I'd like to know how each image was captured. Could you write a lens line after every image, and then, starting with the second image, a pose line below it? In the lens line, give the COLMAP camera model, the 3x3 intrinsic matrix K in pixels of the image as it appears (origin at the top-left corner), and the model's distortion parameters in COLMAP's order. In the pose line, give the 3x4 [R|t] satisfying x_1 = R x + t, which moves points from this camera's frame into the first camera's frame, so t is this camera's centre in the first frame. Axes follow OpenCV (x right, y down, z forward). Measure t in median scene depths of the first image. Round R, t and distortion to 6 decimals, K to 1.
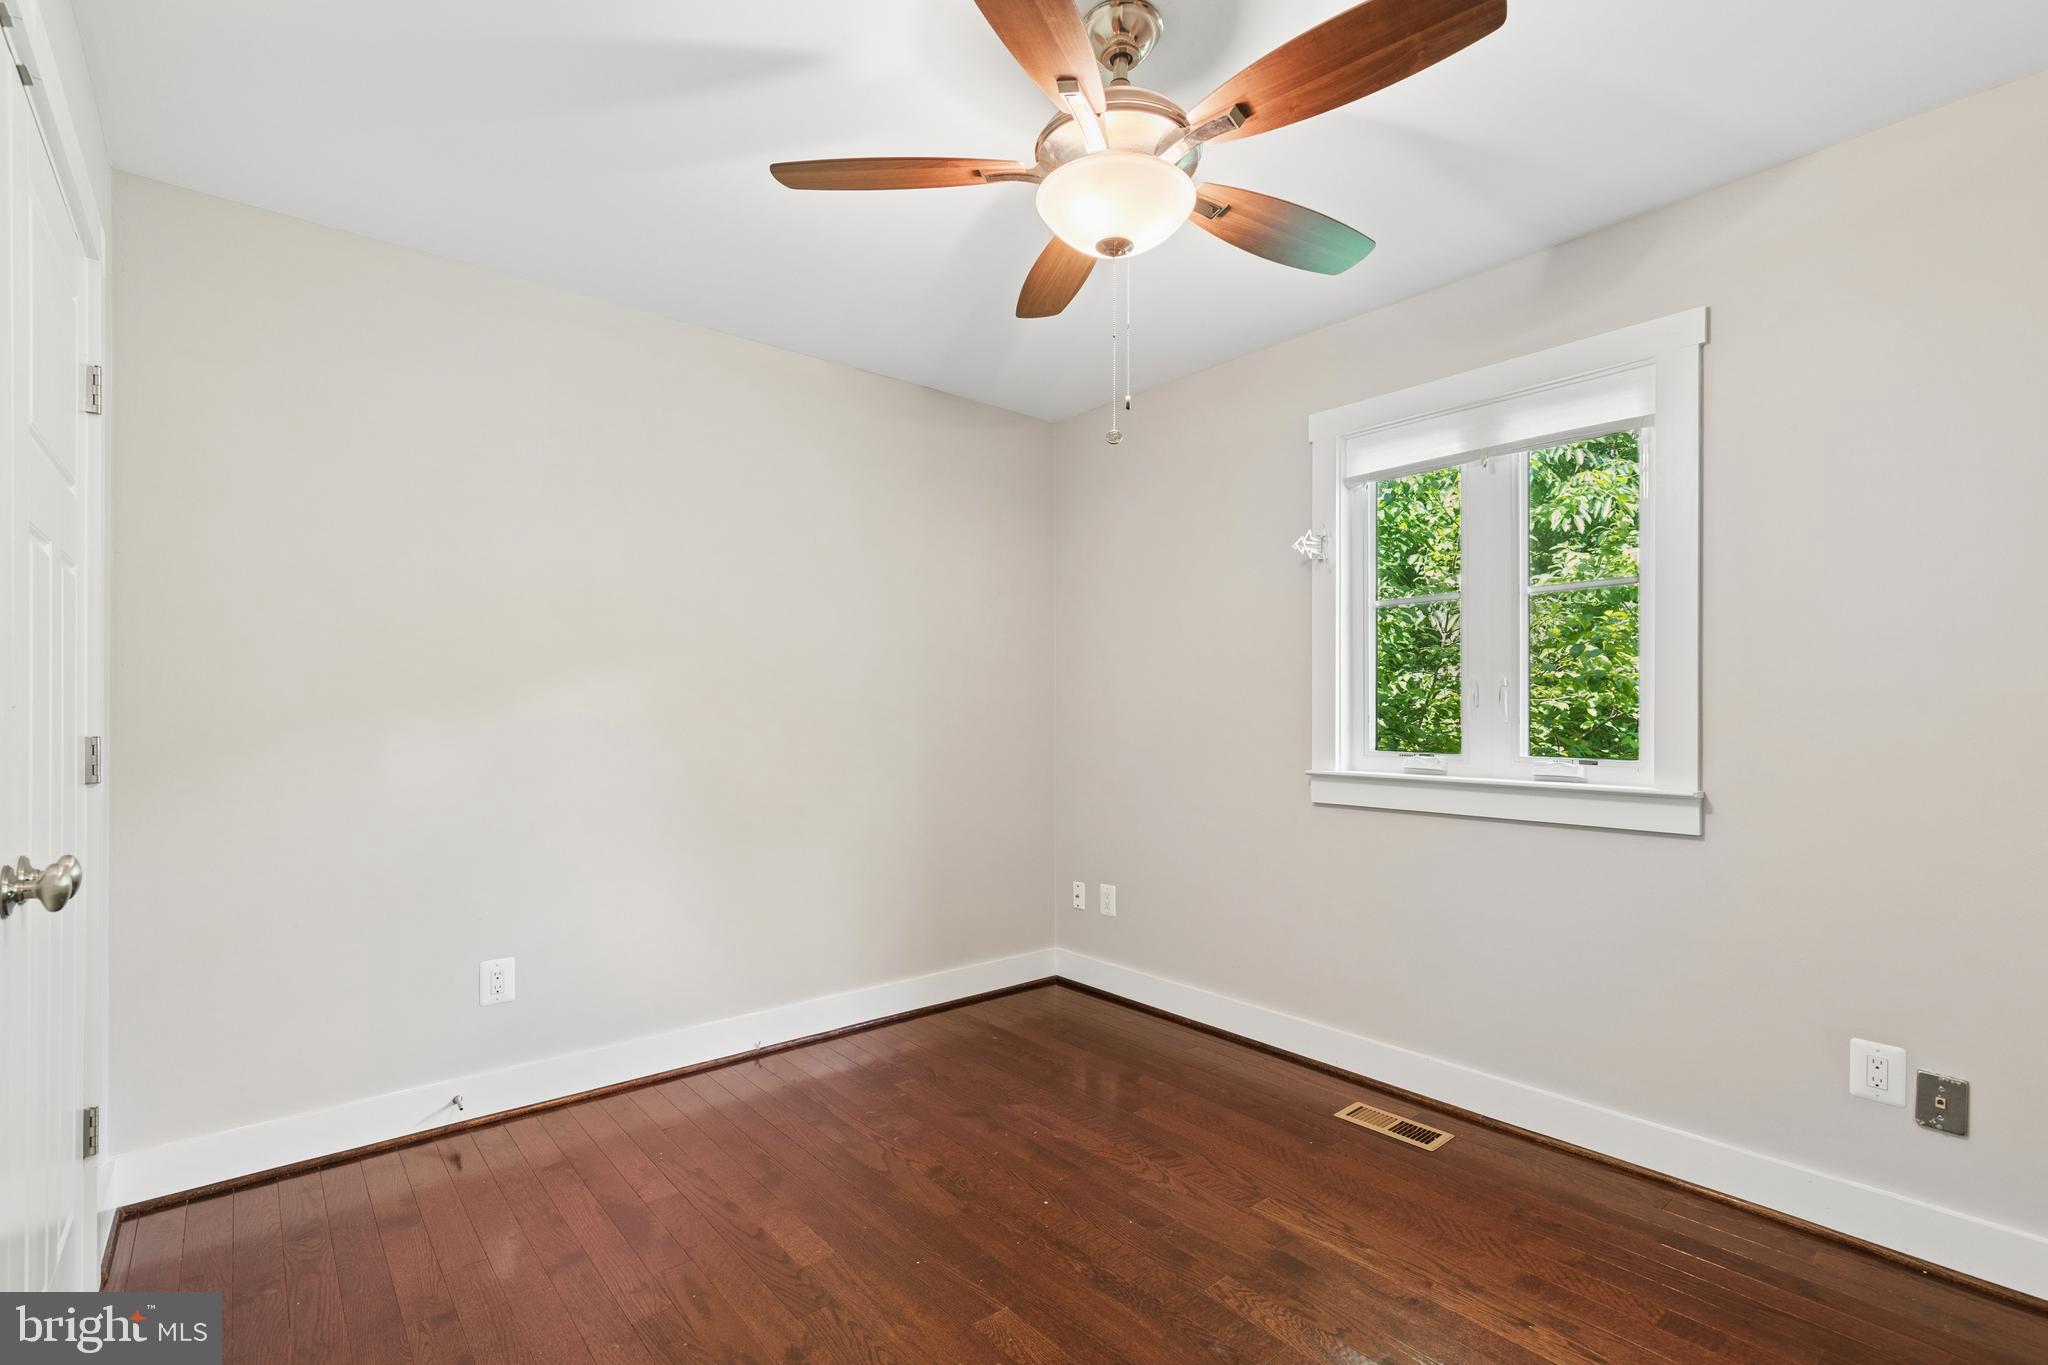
lens RADIAL K [[926.2, 0, 1023.2], [0, 926.2, 699.8], [0, 0, 1]] dist [0.011309, -0.003871]
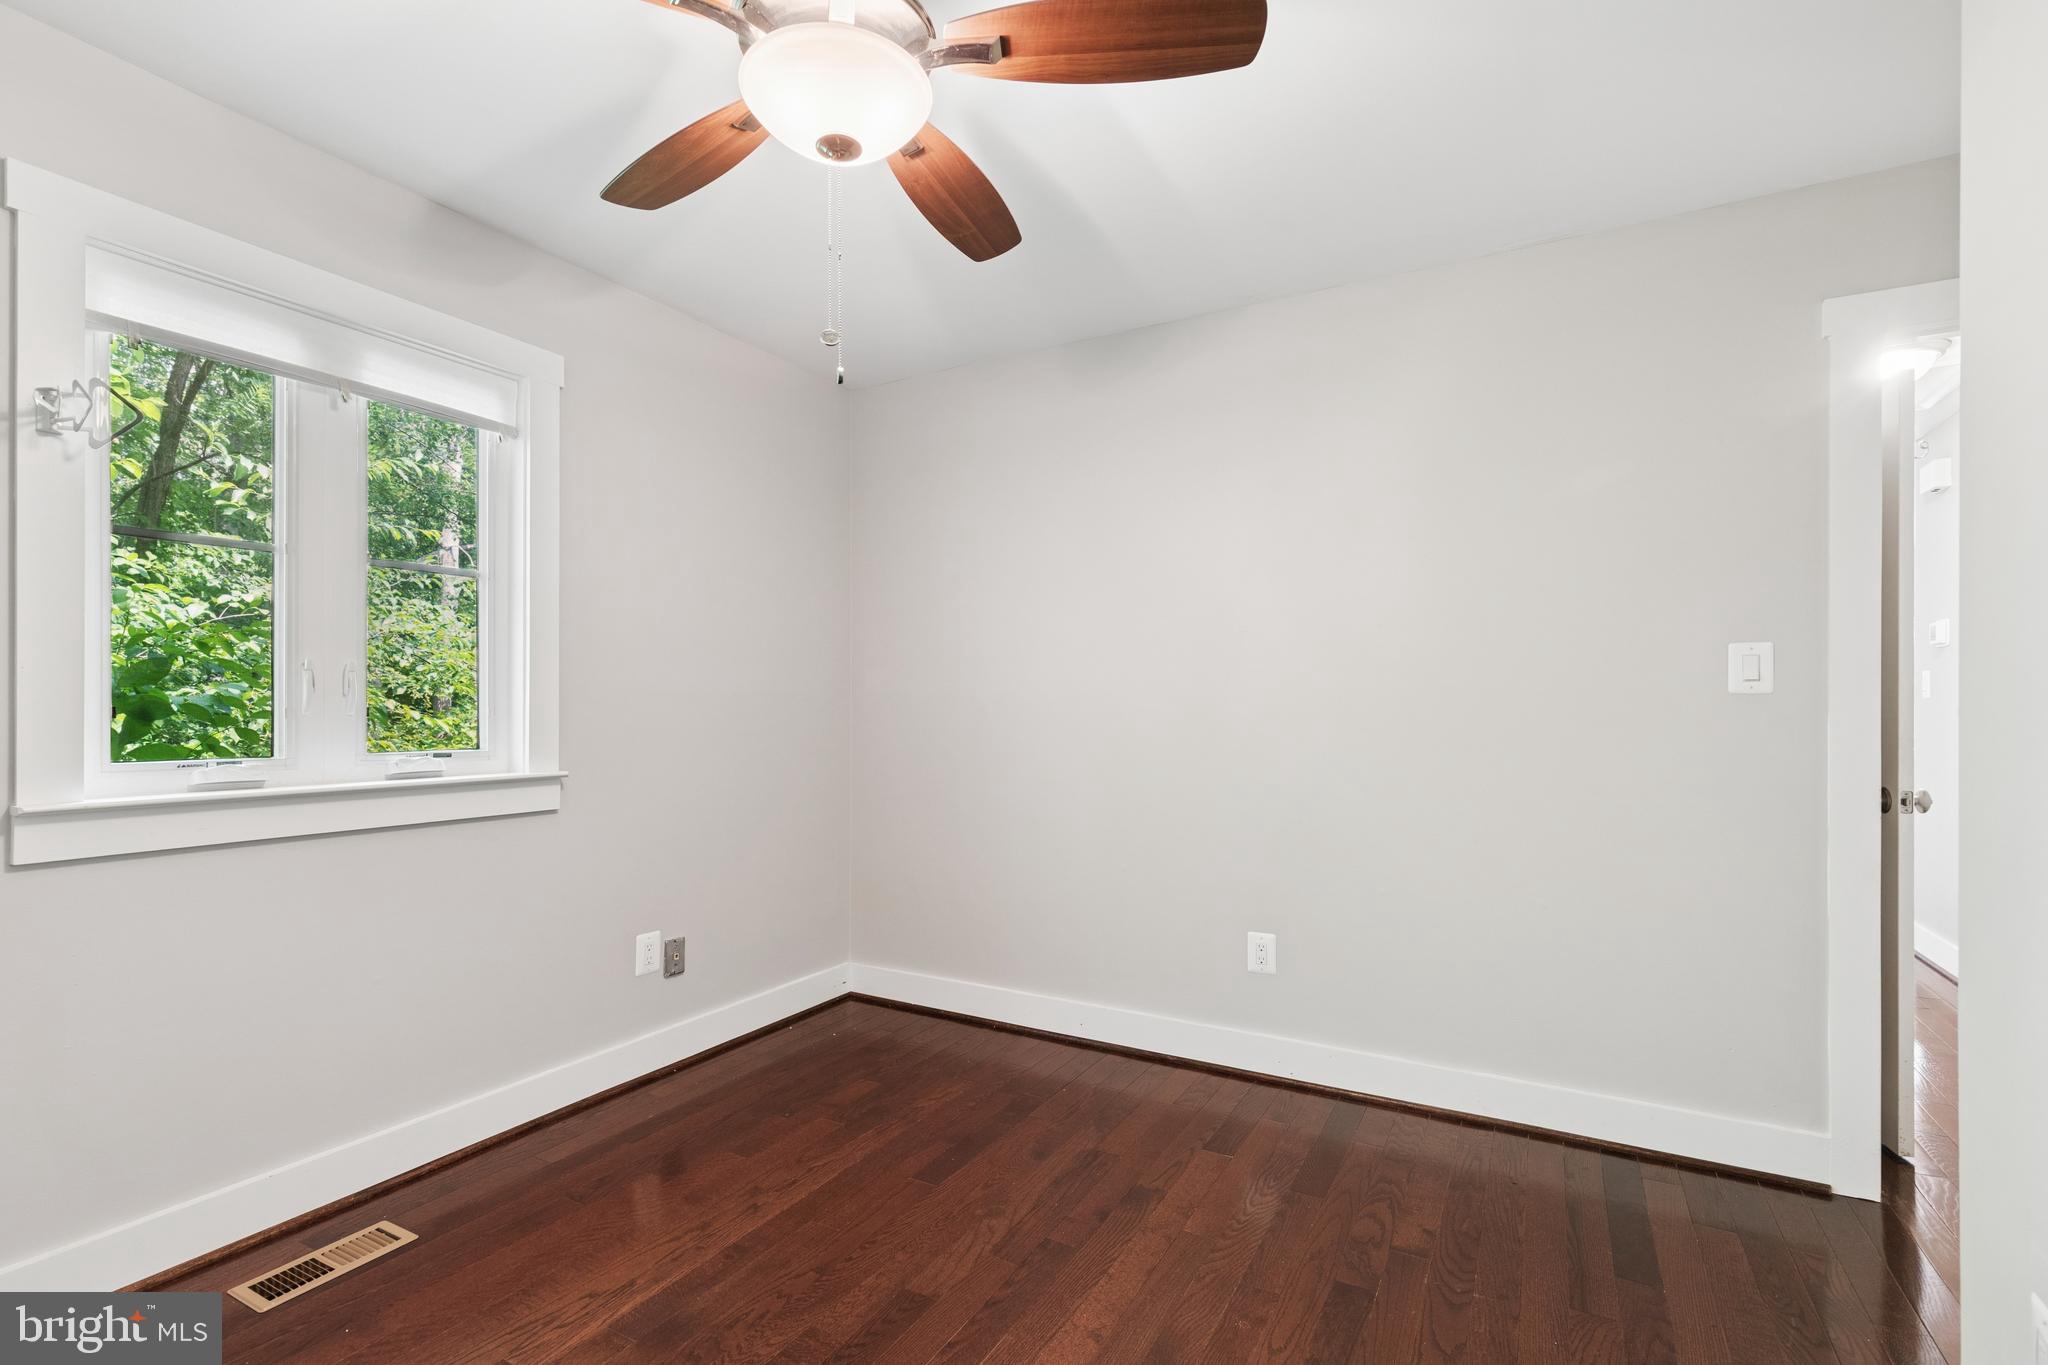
lens RADIAL K [[926.2, 0, 1023.1], [0, 926.2, 693.1], [0, 0, 1]] dist [0.011309, -0.003871]
pose [[-0.346992, 0.010600, 0.937808, -0.580330], [-0.015990, 0.999724, -0.017217, 0.011730], [-0.937732, -0.020970, -0.346727, 0.880838]]
